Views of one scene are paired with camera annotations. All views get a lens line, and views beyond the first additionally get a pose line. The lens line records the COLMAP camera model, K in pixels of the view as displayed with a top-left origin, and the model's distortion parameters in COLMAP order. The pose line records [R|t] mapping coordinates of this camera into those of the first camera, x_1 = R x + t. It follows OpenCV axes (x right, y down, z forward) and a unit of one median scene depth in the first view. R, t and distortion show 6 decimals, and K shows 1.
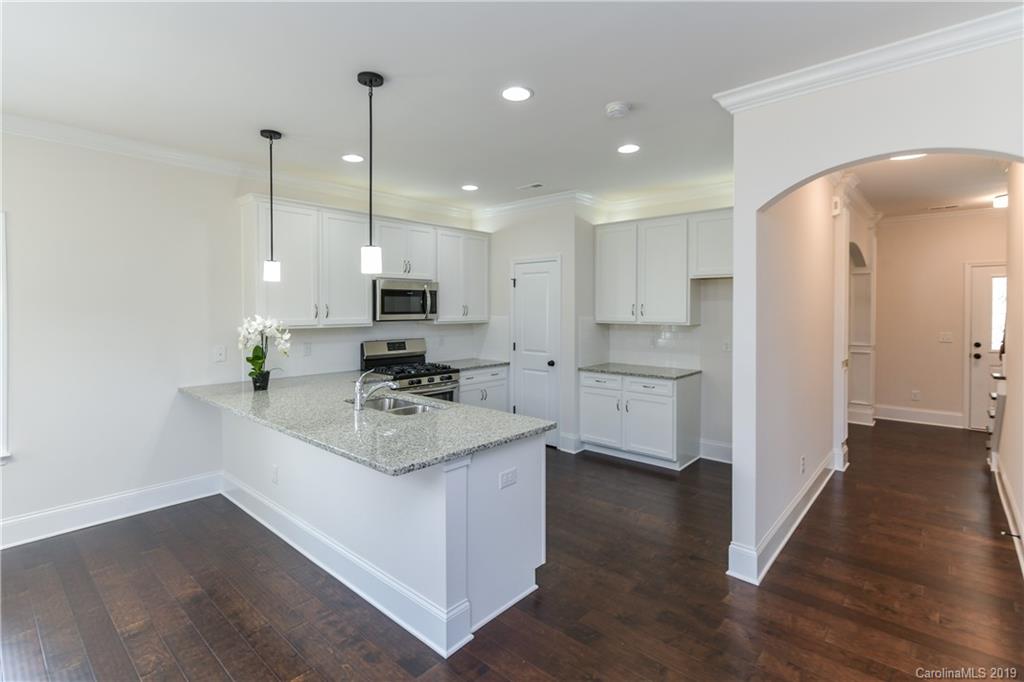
lens RADIAL K [[489.7, 0, 521.6], [0, 489.7, 312.9], [0, 0, 1]] dist [0.003931, 0.002194]
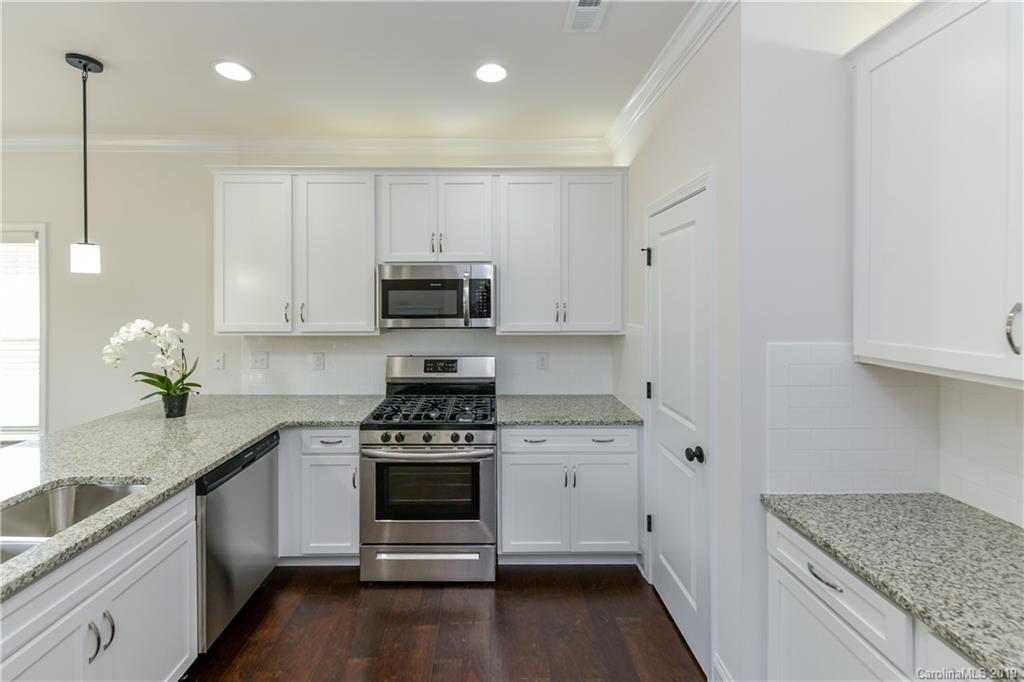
lens RADIAL K [[411.4, 0, 498.9], [0, 411.4, 300.3], [0, 0, 1]] dist [0.006450, -0.002488]
pose [[0.663092, -0.001832, -0.748536, 0.223358], [-0.007119, 0.999936, -0.008753, -0.017066], [0.748504, 0.011133, 0.663037, 0.736175]]
